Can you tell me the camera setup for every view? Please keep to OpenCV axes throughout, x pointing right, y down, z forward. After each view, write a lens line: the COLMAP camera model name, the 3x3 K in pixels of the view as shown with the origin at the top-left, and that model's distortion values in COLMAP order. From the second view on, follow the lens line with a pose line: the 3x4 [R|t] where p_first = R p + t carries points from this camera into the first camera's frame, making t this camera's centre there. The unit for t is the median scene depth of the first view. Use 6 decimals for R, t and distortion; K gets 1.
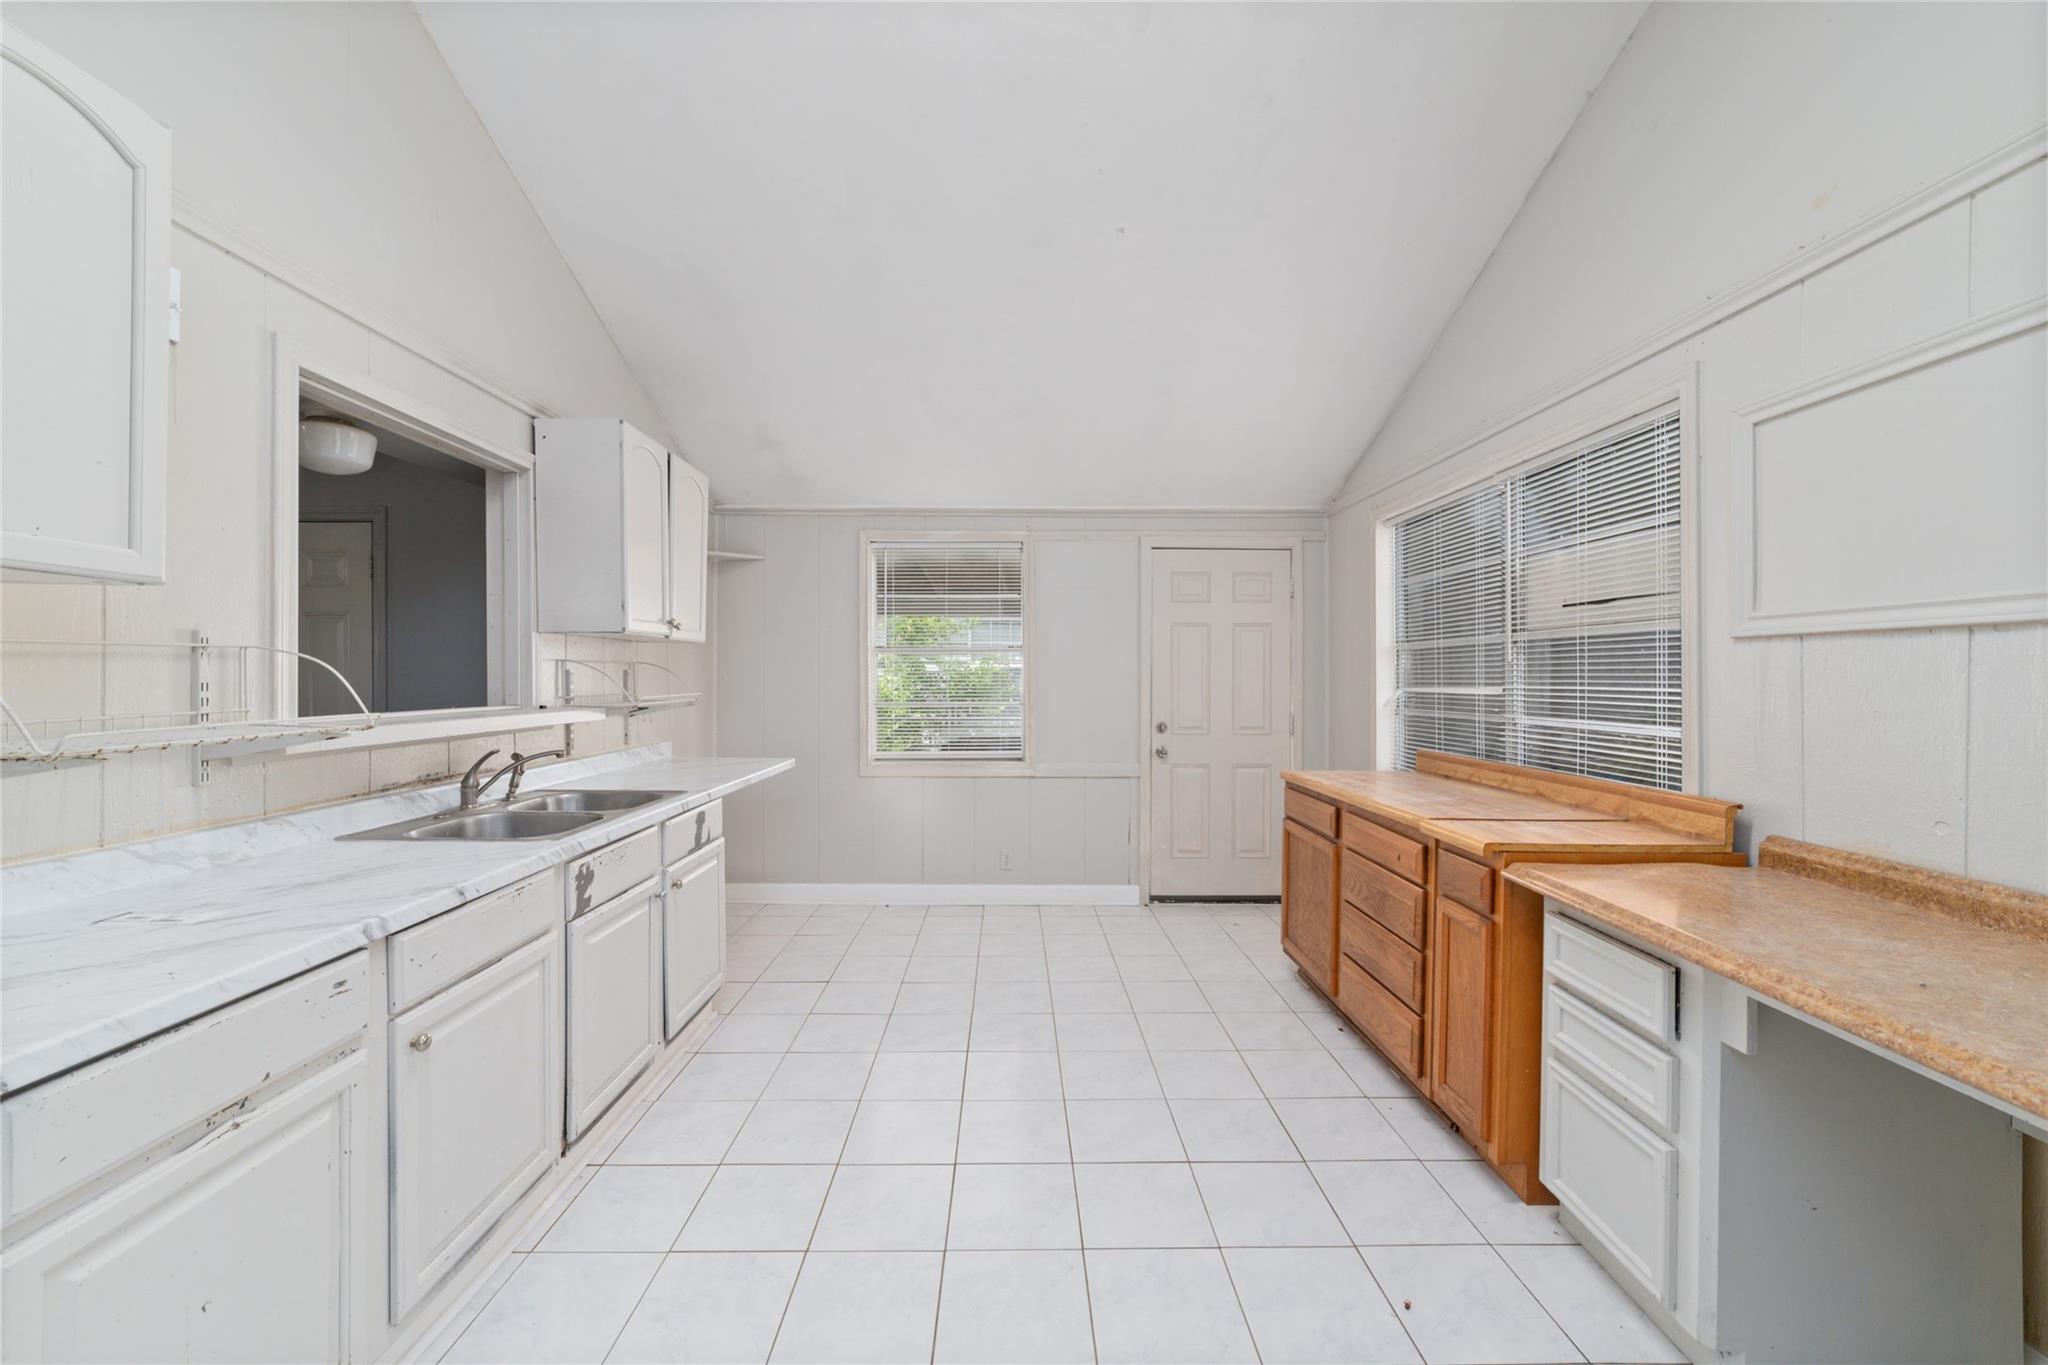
lens RADIAL K [[787.1, 0, 1024.0], [0, 787.1, 682.5], [0, 0, 1]] dist [-0.025745, 0.010662]
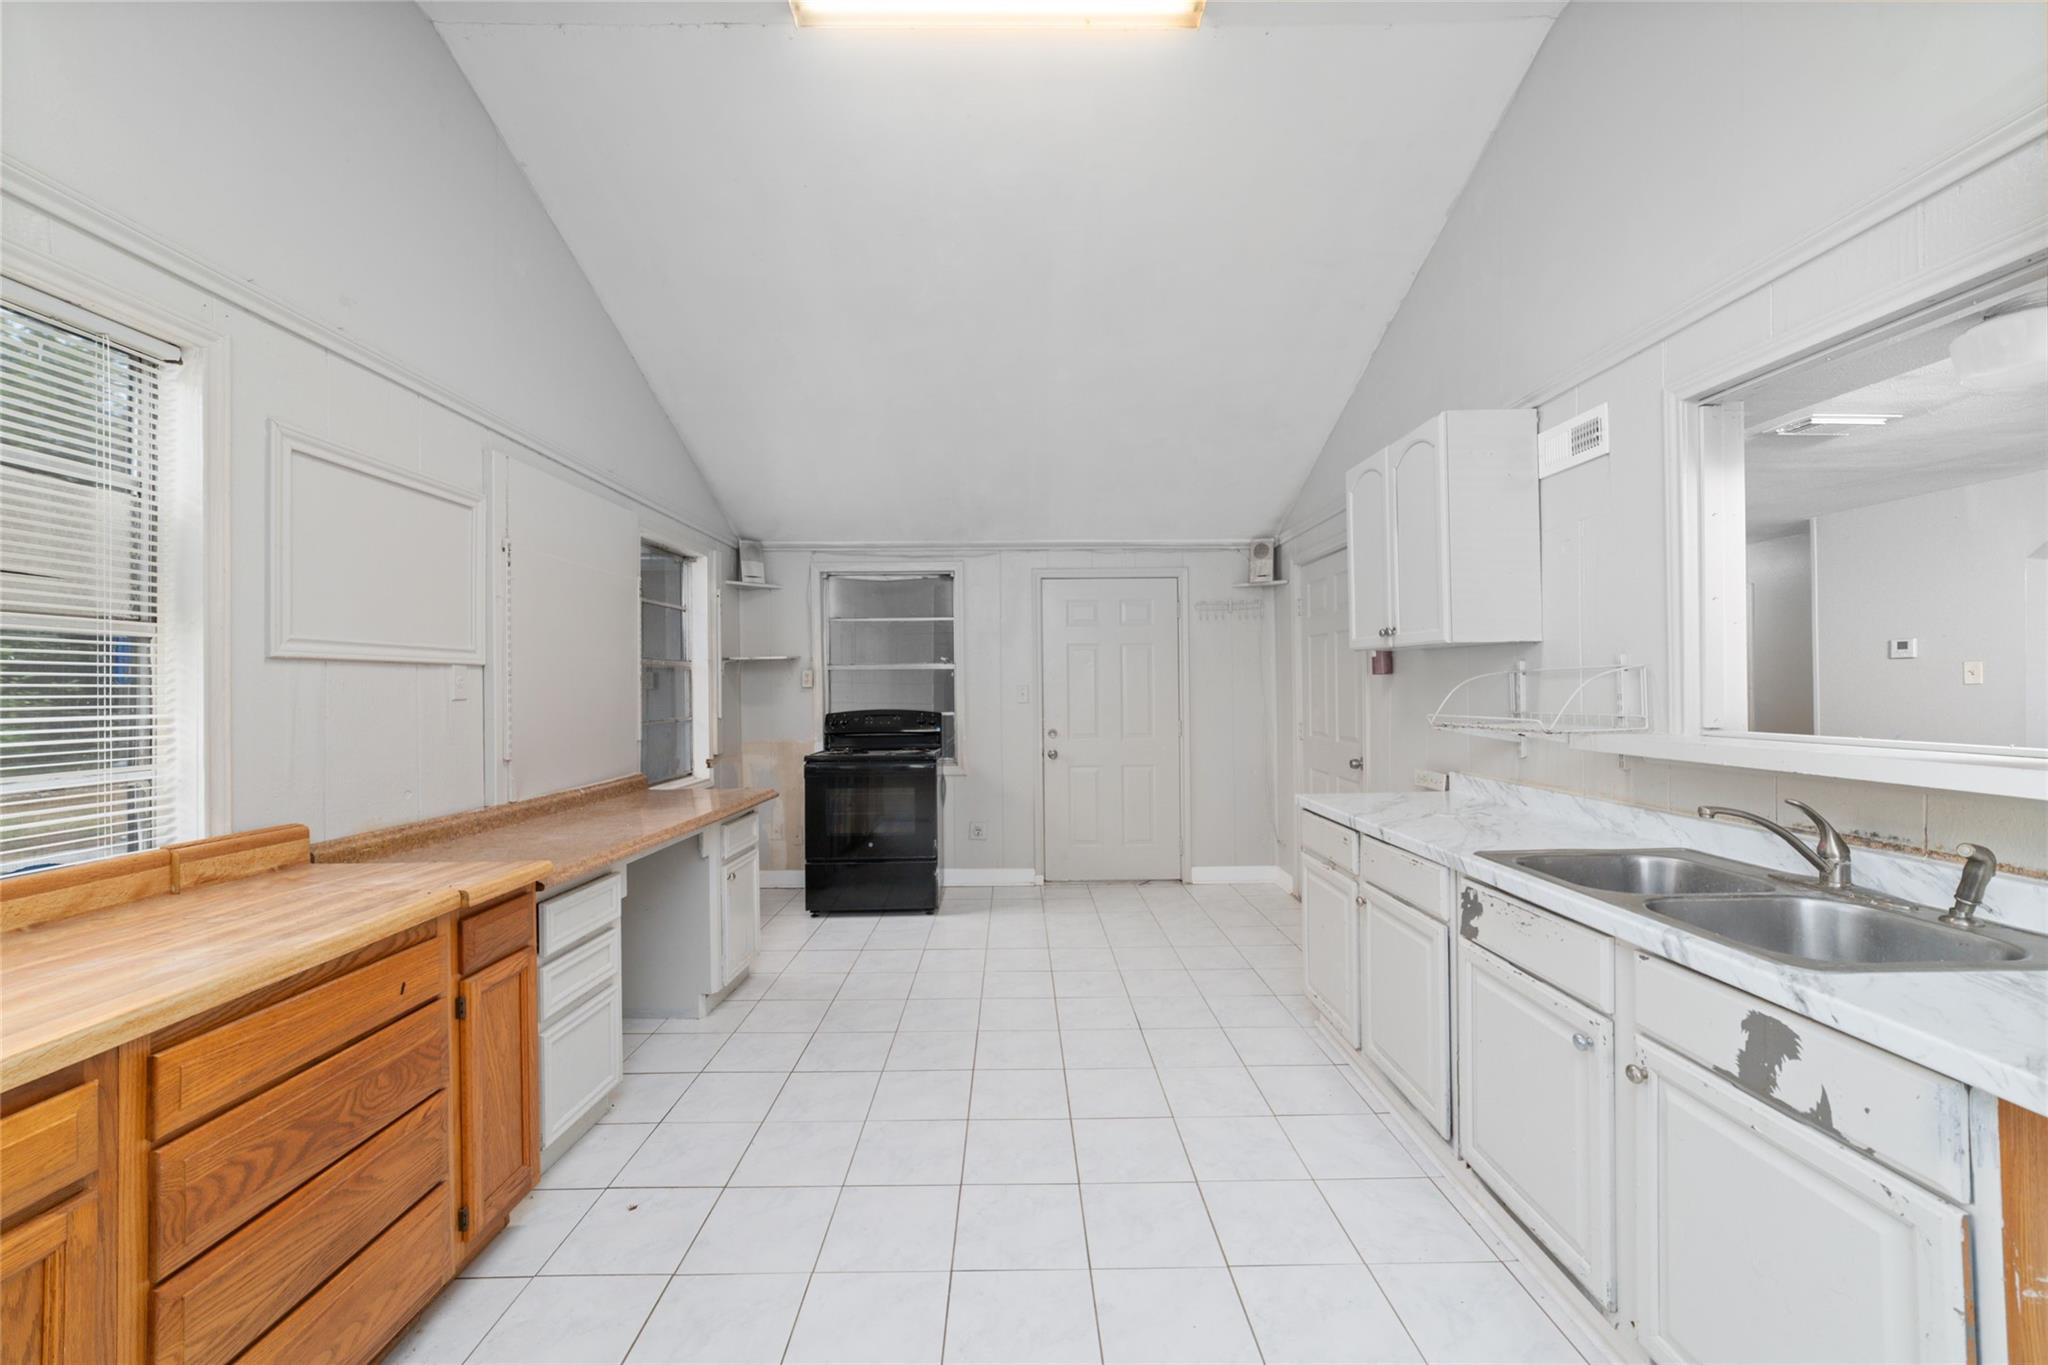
lens RADIAL K [[787.1, 0, 1024.0], [0, 787.1, 682.5], [0, 0, 1]] dist [-0.025745, 0.010662]
pose [[-0.999987, 0.005086, 0.000392, -0.020661], [0.005087, 0.999983, 0.002704, -0.023650], [-0.000378, 0.002706, -0.999996, 1.961260]]
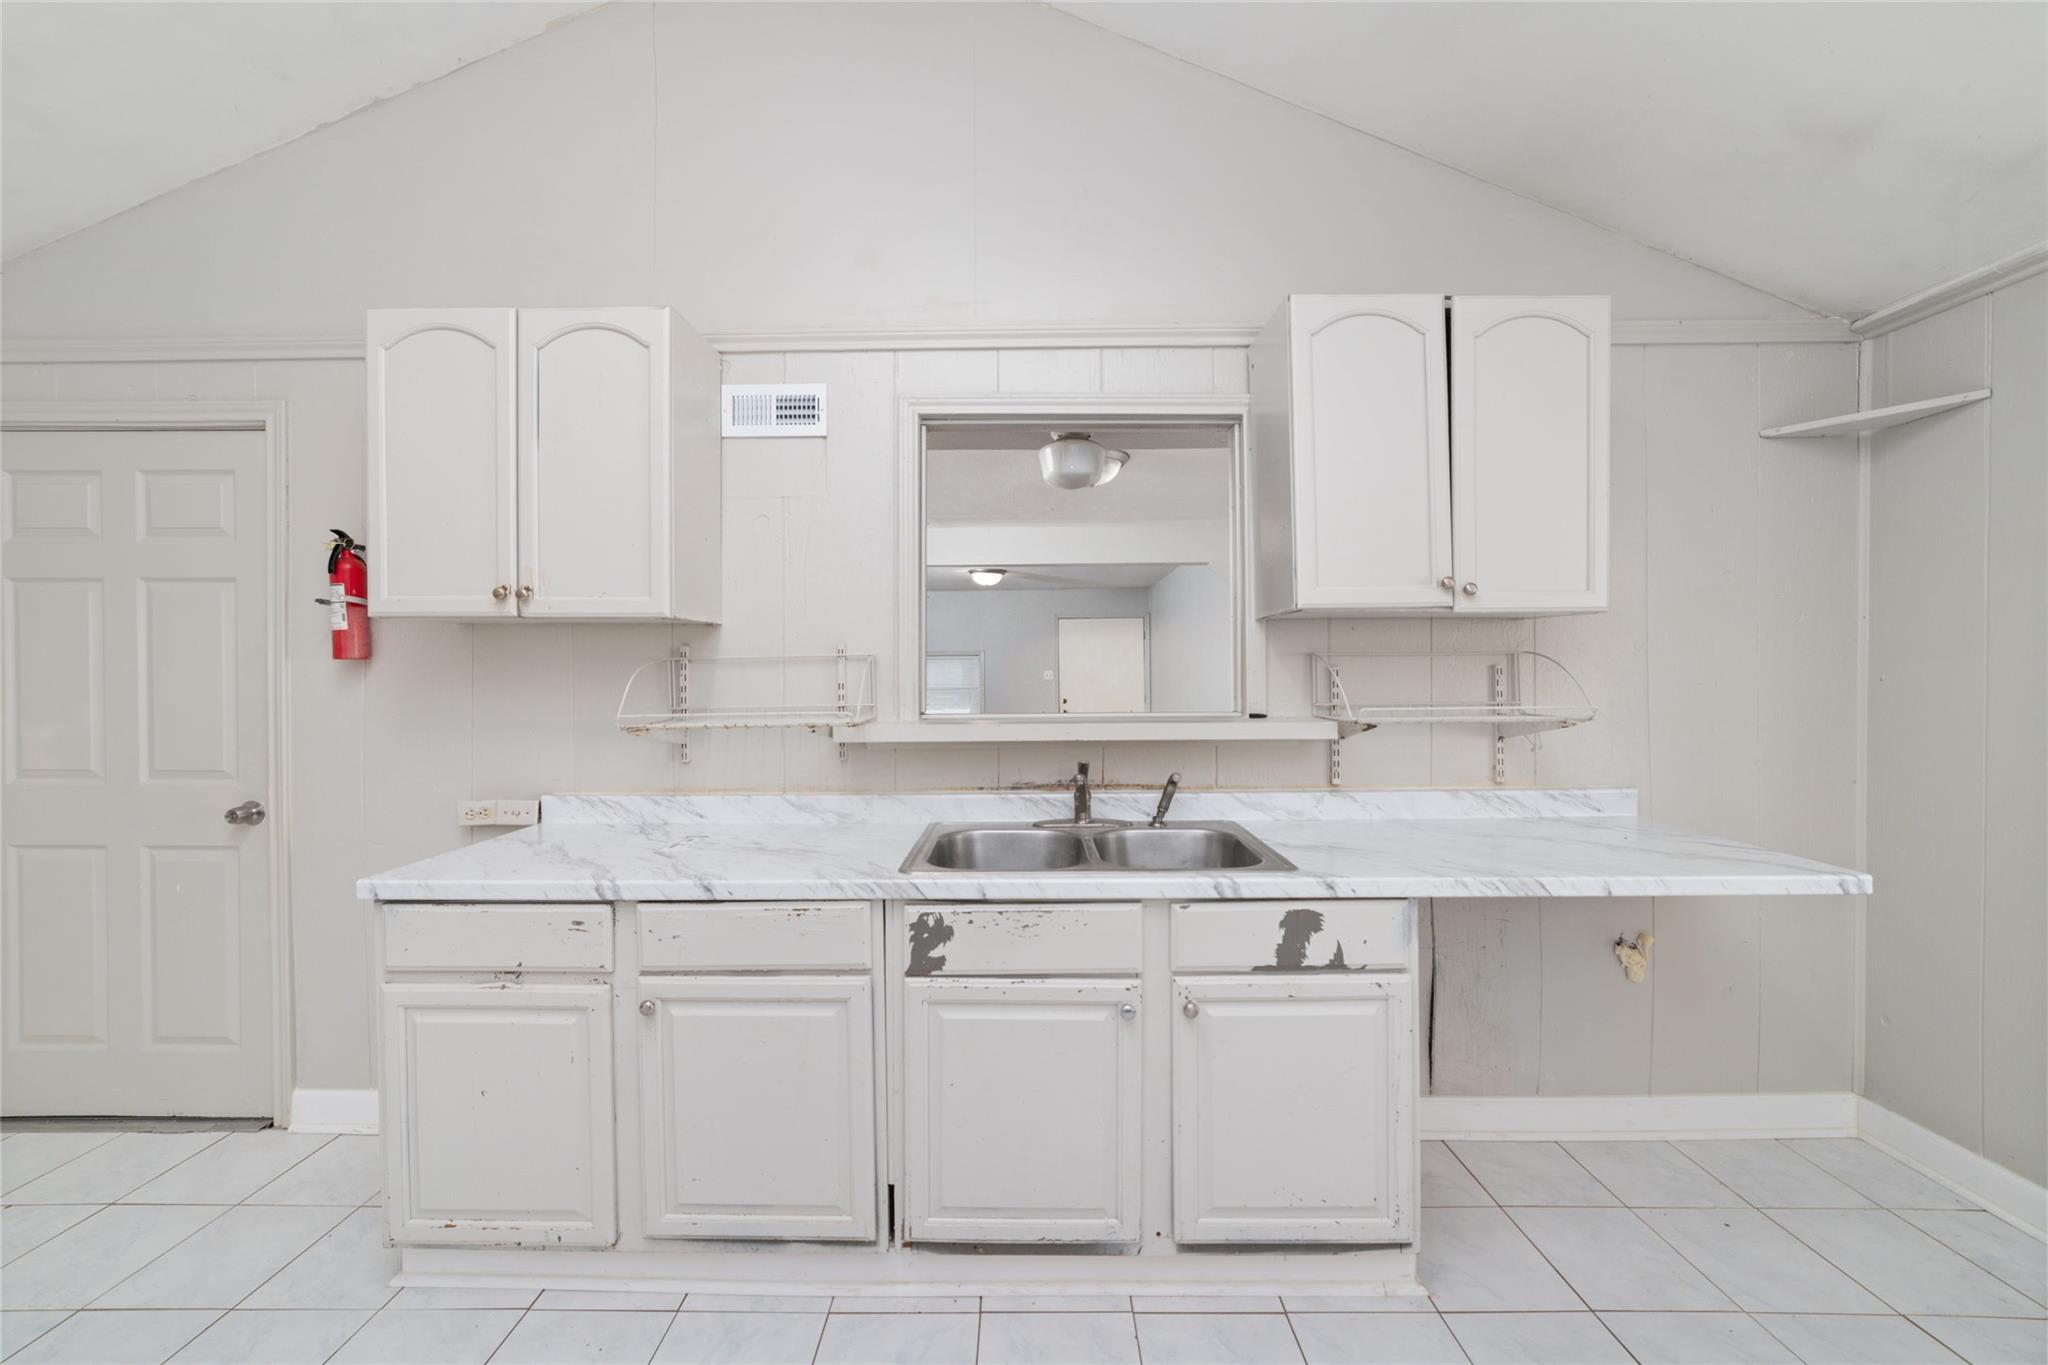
lens RADIAL K [[787.1, 0, 1024.0], [0, 787.1, 682.5], [0, 0, 1]] dist [-0.025745, 0.010662]
pose [[-0.025064, 0.007012, -0.999661, 0.236692], [-0.002902, 0.999971, 0.007087, -0.009605], [0.999682, 0.003079, -0.025042, 1.123677]]
